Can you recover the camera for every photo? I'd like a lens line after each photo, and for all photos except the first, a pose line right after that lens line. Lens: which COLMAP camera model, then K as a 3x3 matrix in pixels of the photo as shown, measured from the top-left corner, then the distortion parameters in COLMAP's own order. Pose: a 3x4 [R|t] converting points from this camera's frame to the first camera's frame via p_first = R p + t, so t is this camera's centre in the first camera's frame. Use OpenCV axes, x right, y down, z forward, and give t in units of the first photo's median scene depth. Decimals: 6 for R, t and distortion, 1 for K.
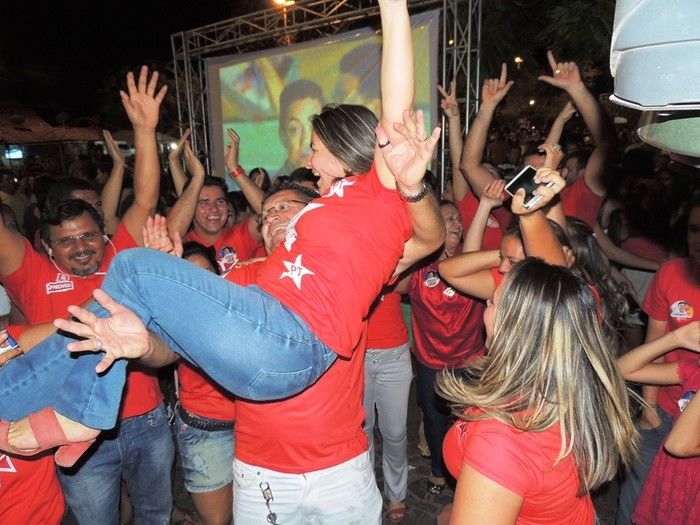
lens RADIAL K [[500.5, 0, 350.0], [0, 500.5, 262.5], [0, 0, 1]] dist [-0.019920, 0.003835]
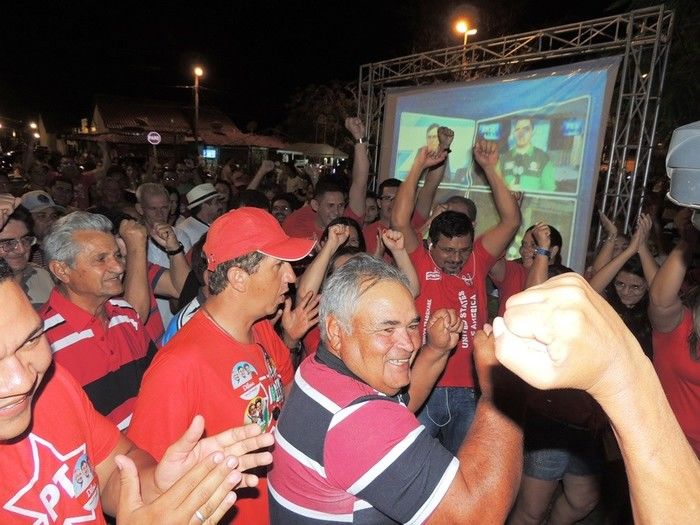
lens RADIAL K [[497.6, 0, 350.0], [0, 497.6, 262.5], [0, 0, 1]] dist [-0.020409, 0.002574]
pose [[0.948018, 0.145877, -0.282809, 0.001673], [-0.157020, 0.987449, -0.017016, 0.005751], [0.276777, 0.060538, 0.959025, -0.061701]]
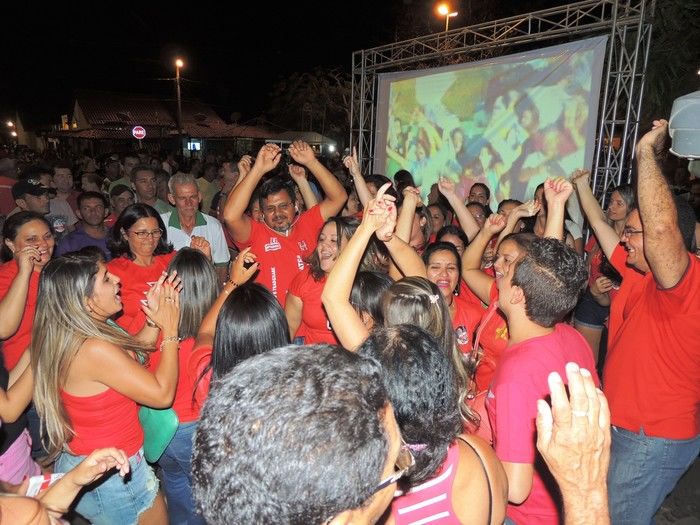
lens RADIAL K [[497.6, 0, 350.0], [0, 497.6, 262.5], [0, 0, 1]] dist [-0.020409, 0.002574]
pose [[0.959591, 0.113236, -0.257609, -0.015997], [-0.116196, 0.993219, 0.003755, 0.023198], [0.256288, 0.026330, 0.966242, -0.105833]]
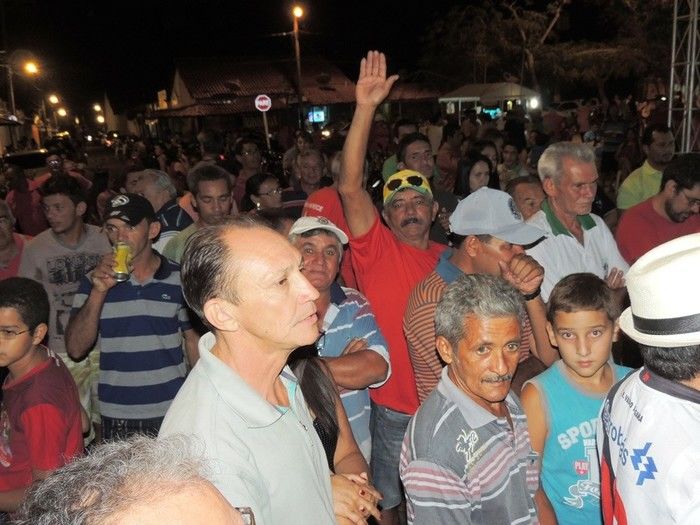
lens RADIAL K [[657.0, 0, 350.0], [0, 657.0, 262.5], [0, 0, 1]] dist [-0.024491, -0.005441]
pose [[0.875366, 0.091229, -0.474775, -0.290218], [-0.088355, 0.995684, 0.028419, 0.029075], [0.475318, 0.017072, 0.879648, -0.065401]]
